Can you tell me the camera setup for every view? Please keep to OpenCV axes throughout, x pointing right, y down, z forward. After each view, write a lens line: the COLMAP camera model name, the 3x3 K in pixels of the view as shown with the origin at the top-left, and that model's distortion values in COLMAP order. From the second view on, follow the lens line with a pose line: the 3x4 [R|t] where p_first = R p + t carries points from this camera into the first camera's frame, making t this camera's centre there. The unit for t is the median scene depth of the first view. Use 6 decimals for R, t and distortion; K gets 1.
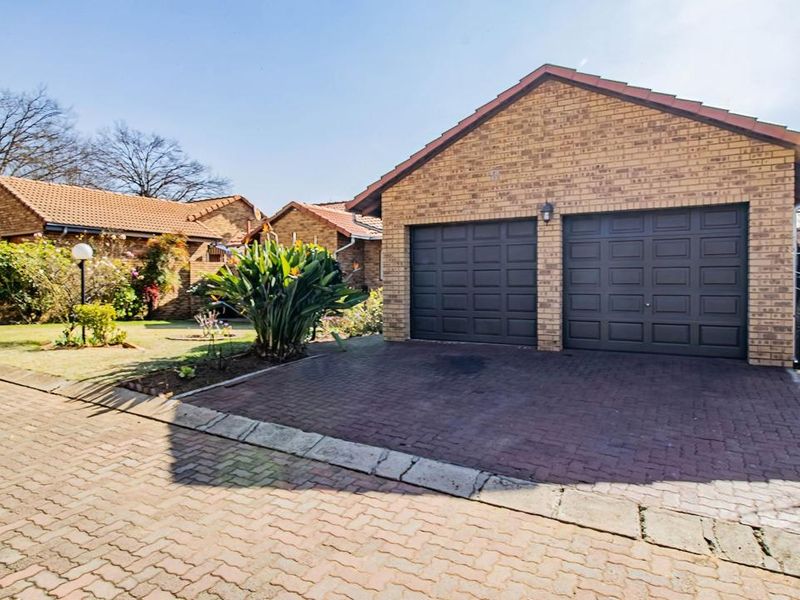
lens RADIAL K [[495.7, 0, 402.3], [0, 495.7, 295.0], [0, 0, 1]] dist [-0.010966, -0.015685]
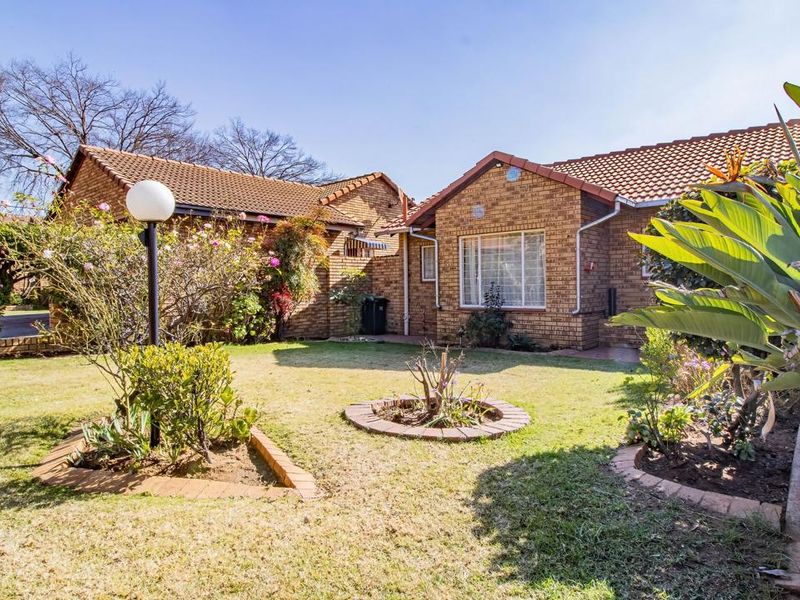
lens RADIAL K [[495.7, 0, 398.9], [0, 495.7, 296.0], [0, 0, 1]] dist [-0.010966, -0.015685]
pose [[0.979437, -0.004640, -0.201698, -0.198820], [0.003902, 0.999984, -0.004056, -0.006786], [0.201713, 0.003186, 0.979439, 0.342913]]
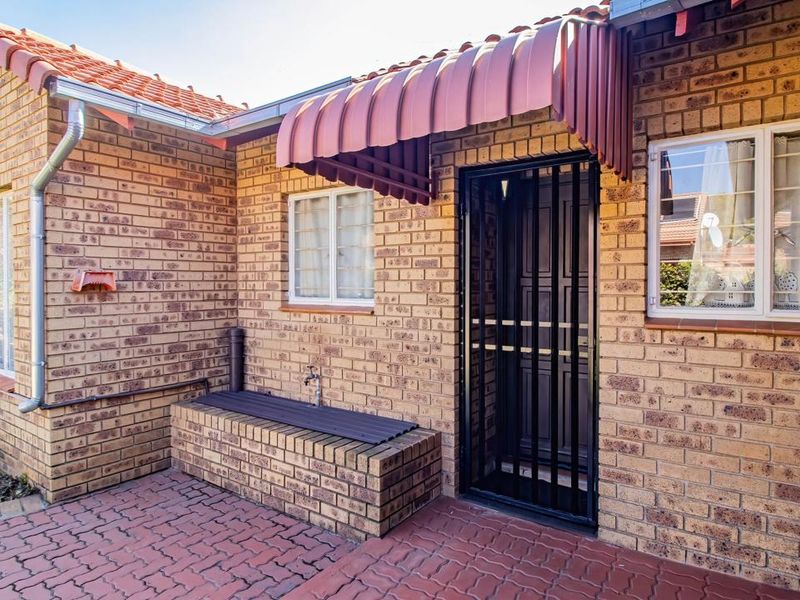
lens RADIAL K [[495.7, 0, 412.8], [0, 495.7, 294.9], [0, 0, 1]] dist [-0.010966, -0.015685]
pose [[0.996055, 0.005072, -0.088588, 0.043763], [-0.005198, 0.999986, -0.001197, -0.034802], [0.088581, 0.001653, 0.996068, 0.706795]]
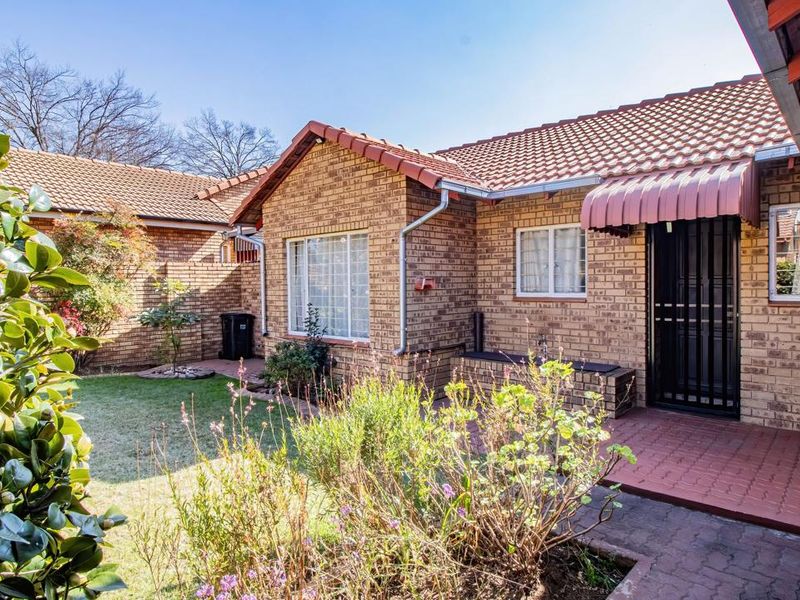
lens RADIAL K [[495.7, 0, 400.1], [0, 495.7, 295.5], [0, 0, 1]] dist [-0.010966, -0.015685]
pose [[0.973159, -0.000791, -0.230131, -0.039995], [0.001374, 0.999996, 0.002374, -0.032289], [0.230128, -0.002627, 0.973157, 0.540793]]
